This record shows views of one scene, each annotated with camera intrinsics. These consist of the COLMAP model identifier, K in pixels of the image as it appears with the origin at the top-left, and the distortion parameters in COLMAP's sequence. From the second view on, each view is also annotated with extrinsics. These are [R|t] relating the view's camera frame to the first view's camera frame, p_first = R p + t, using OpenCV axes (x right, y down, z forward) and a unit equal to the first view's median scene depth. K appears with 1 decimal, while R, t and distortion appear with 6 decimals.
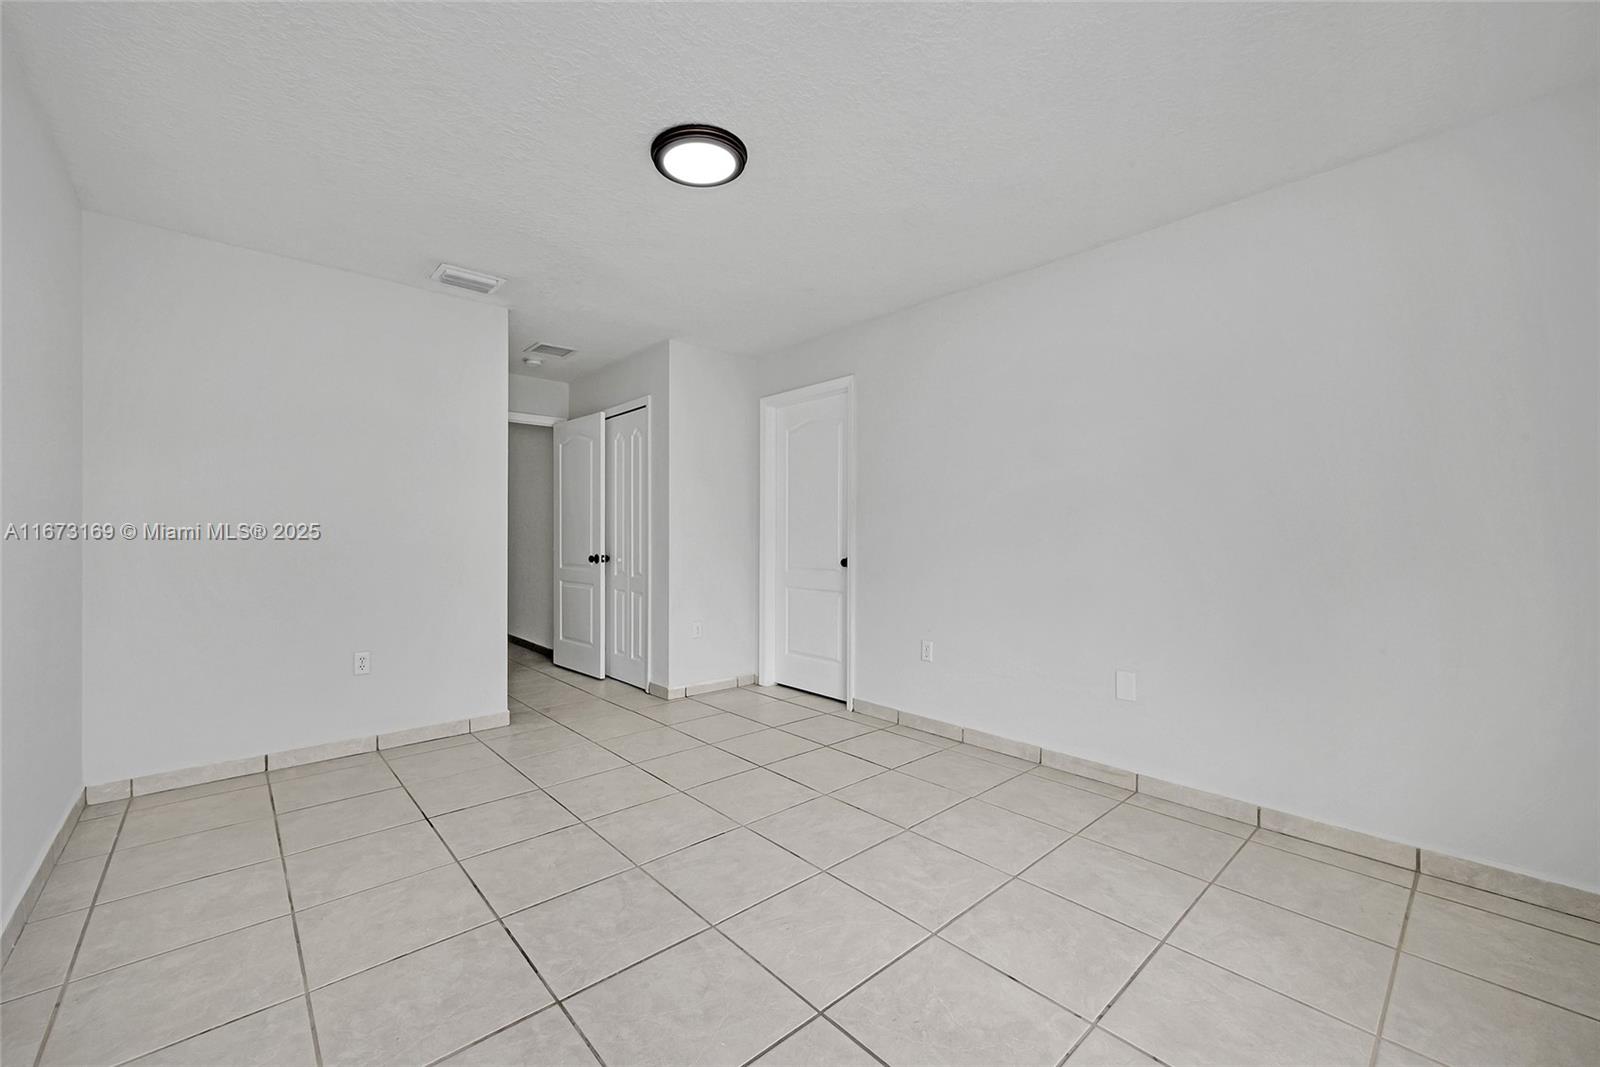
lens RADIAL K [[639.6, 0, 800.0], [0, 639.6, 533.5], [0, 0, 1]] dist [-0.002381, -0.000087]
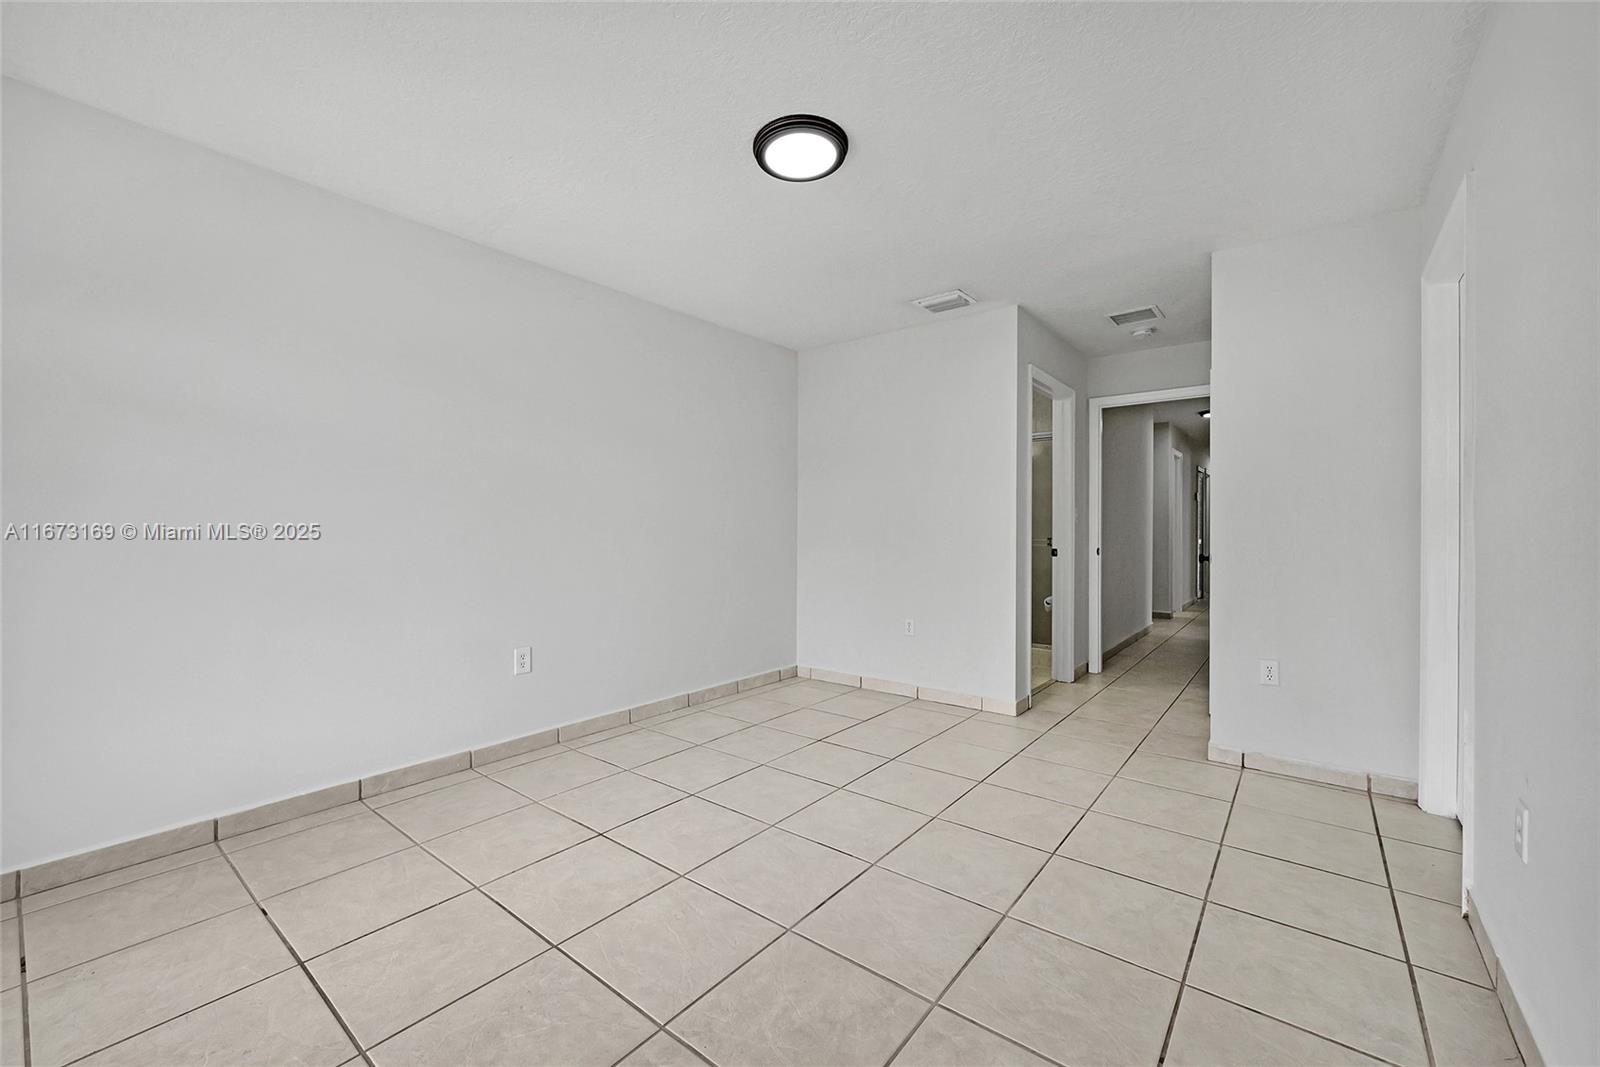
lens RADIAL K [[639.6, 0, 800.0], [0, 639.6, 533.5], [0, 0, 1]] dist [-0.002381, -0.000087]
pose [[0.156927, 0.007312, -0.987583, 0.557822], [0.002207, 0.999968, 0.007754, 0.001454], [0.987608, -0.003396, 0.156905, 0.571904]]
